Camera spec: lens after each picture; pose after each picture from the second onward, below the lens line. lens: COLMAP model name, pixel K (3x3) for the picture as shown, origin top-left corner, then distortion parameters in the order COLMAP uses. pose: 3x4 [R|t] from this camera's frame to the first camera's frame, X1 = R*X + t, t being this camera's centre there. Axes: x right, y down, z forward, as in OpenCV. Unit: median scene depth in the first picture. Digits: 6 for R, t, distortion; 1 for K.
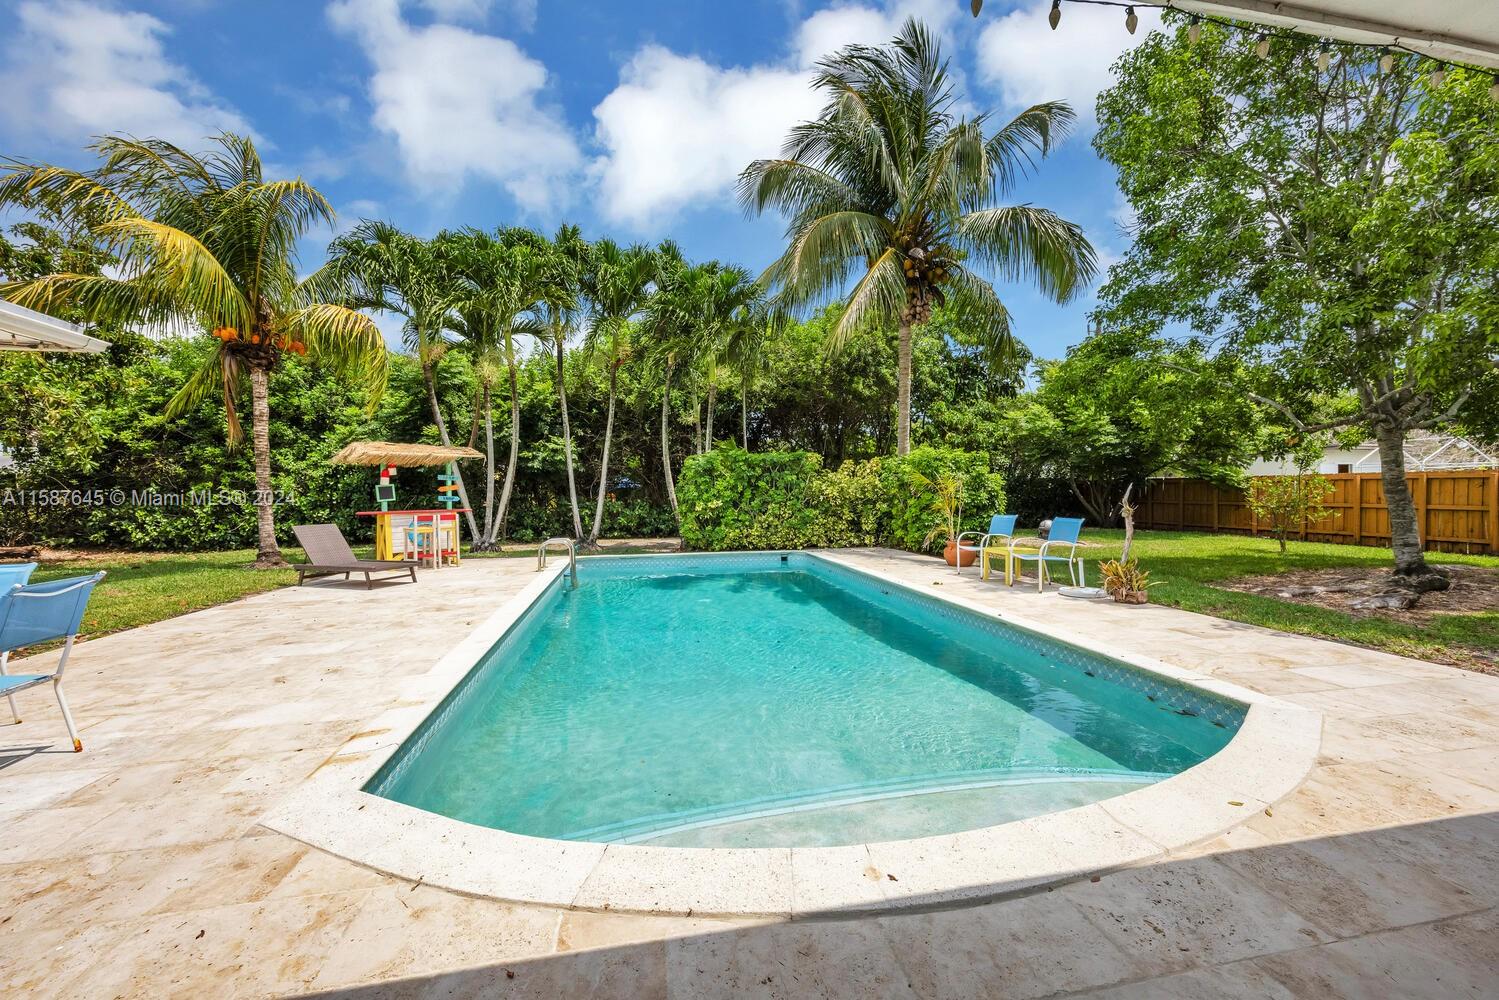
lens RADIAL K [[601.1, 0, 756.4], [0, 601.1, 498.0], [0, 0, 1]] dist [0.000899, -0.000161]
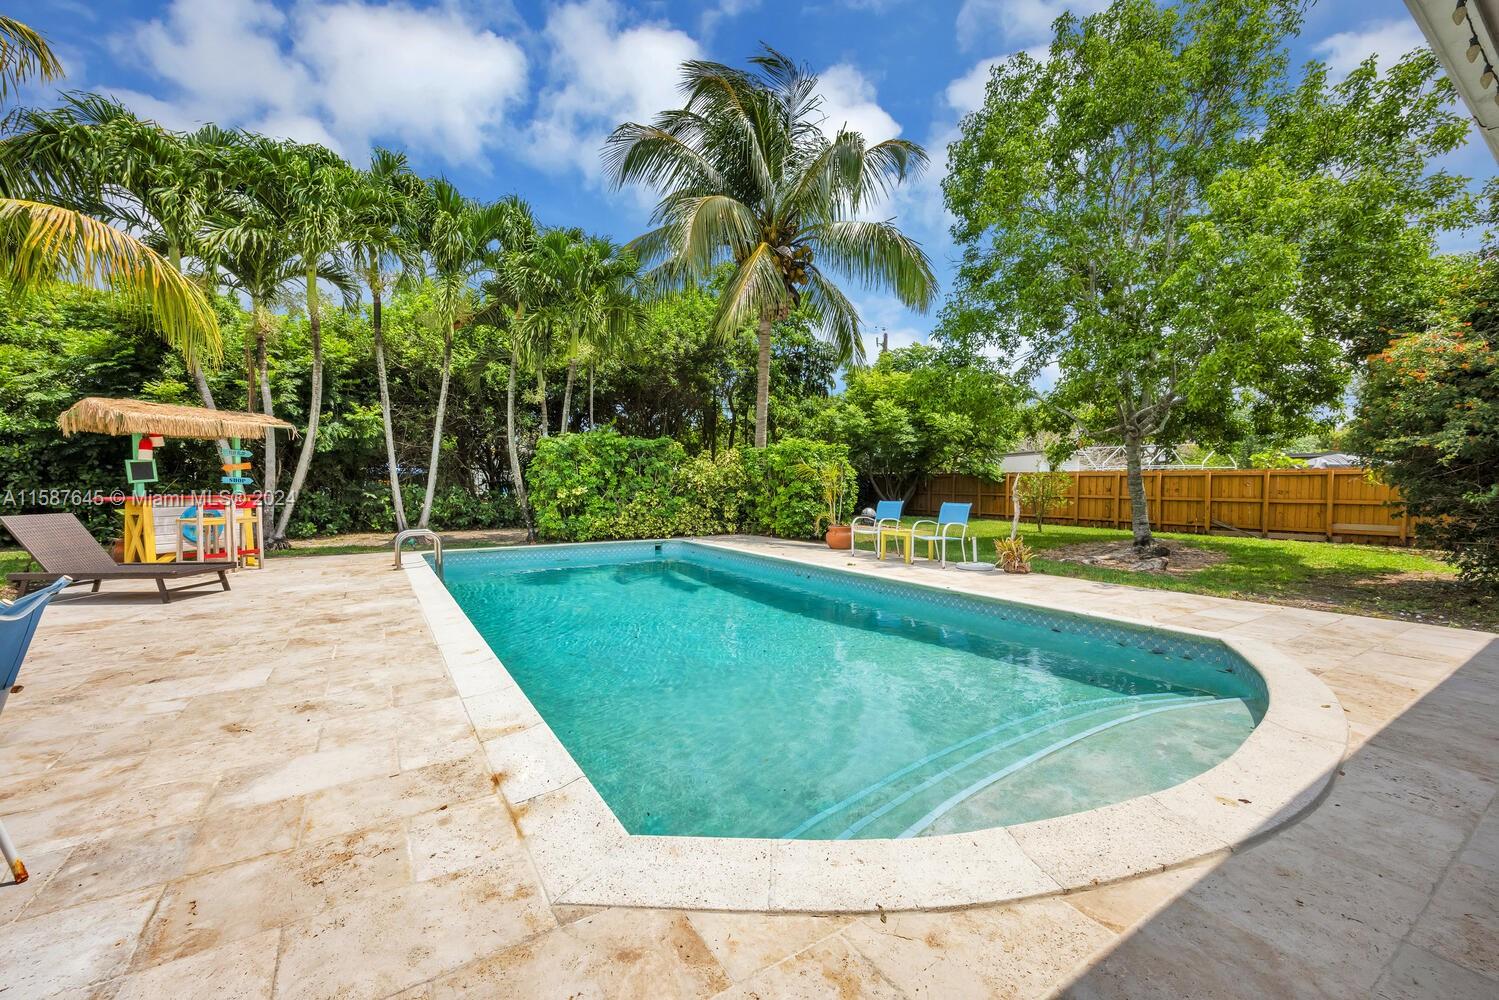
lens RADIAL K [[601.1, 0, 755.9], [0, 601.1, 488.7], [0, 0, 1]] dist [0.000899, -0.000161]
pose [[0.928523, 0.008360, 0.371180, -0.191031], [-0.007729, 0.999965, -0.003189, 0.009072], [-0.371194, 0.000092, 0.928555, 0.051538]]
